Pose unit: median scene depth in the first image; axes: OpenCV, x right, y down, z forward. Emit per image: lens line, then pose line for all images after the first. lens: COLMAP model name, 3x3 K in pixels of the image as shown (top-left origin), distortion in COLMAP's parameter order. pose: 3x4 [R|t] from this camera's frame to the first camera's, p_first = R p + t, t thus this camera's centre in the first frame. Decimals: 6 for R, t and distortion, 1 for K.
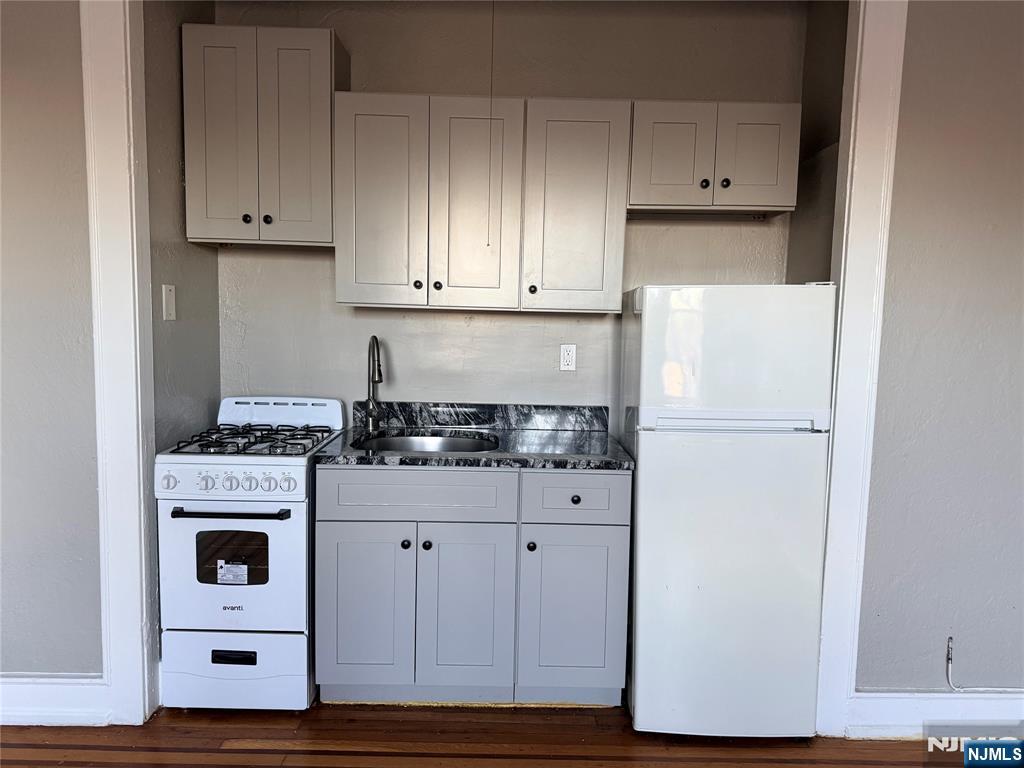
lens RADIAL K [[723.7, 0, 513.9], [0, 723.7, 387.8], [0, 0, 1]] dist [0.101268, -0.138150]
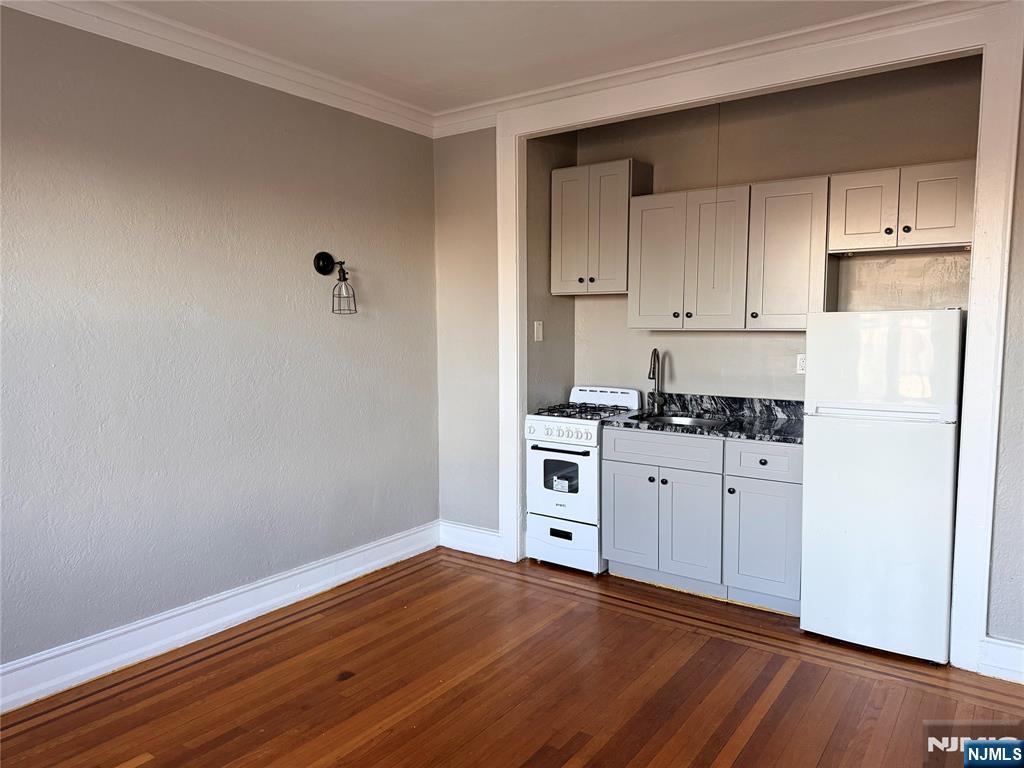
lens RADIAL K [[723.7, 0, 513.9], [0, 723.7, 387.8], [0, 0, 1]] dist [0.101268, -0.138150]
pose [[0.810849, 0.030332, -0.584469, 0.514085], [-0.036966, 0.999316, 0.000578, 0.023129], [0.584087, 0.021137, 0.811416, -0.458837]]
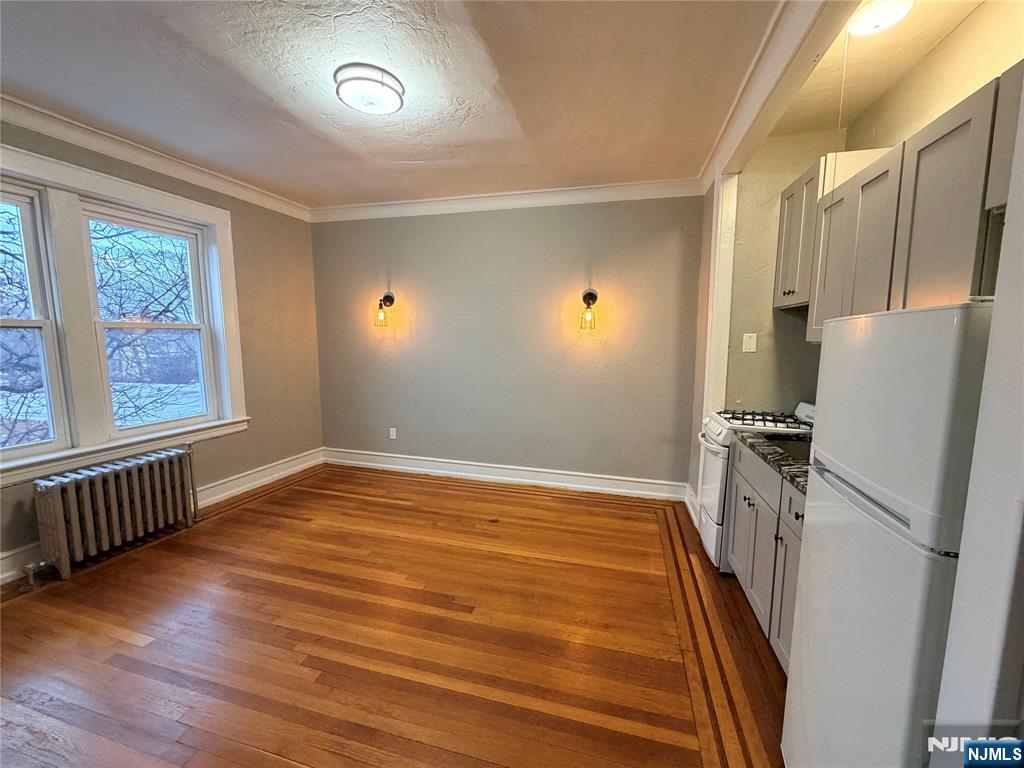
lens RADIAL K [[408.8, 0, 512.0], [0, 408.8, 384.0], [0, 0, 1]] dist [-0.000701, -0.000057]
pose [[-0.264999, 0.085248, -0.960473, 0.756730], [-0.111428, 0.986704, 0.118319, -0.065538], [0.957789, 0.138378, -0.251977, 0.658675]]
